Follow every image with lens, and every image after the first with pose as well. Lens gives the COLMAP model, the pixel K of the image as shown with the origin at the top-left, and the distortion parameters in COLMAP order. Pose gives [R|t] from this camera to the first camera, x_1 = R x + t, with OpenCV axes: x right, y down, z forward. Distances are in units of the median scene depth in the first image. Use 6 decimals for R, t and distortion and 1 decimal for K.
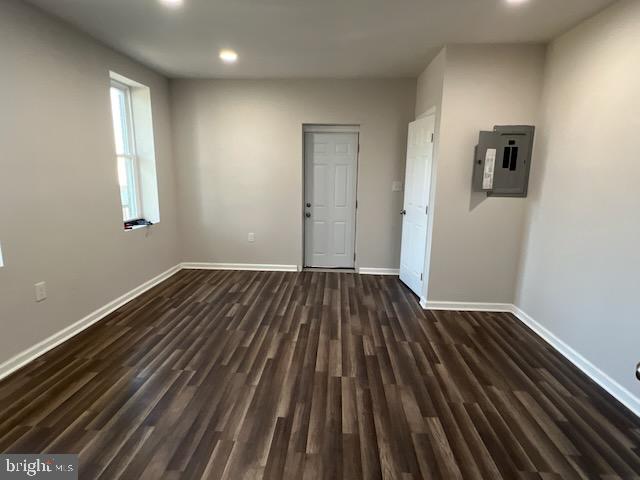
lens RADIAL K [[346.5, 0, 320.2], [0, 346.5, 240.7], [0, 0, 1]] dist [-0.001575, 0.001550]
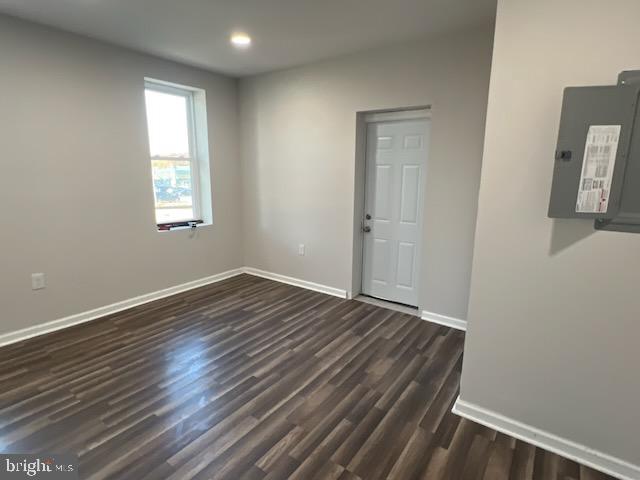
lens RADIAL K [[346.5, 0, 319.1], [0, 346.5, 240.0], [0, 0, 1]] dist [-0.001575, 0.001550]
pose [[0.838622, 0.102522, -0.534979, 0.374511], [-0.103973, 0.994199, 0.027539, -0.077482], [0.534698, 0.032529, 0.844417, 0.364508]]
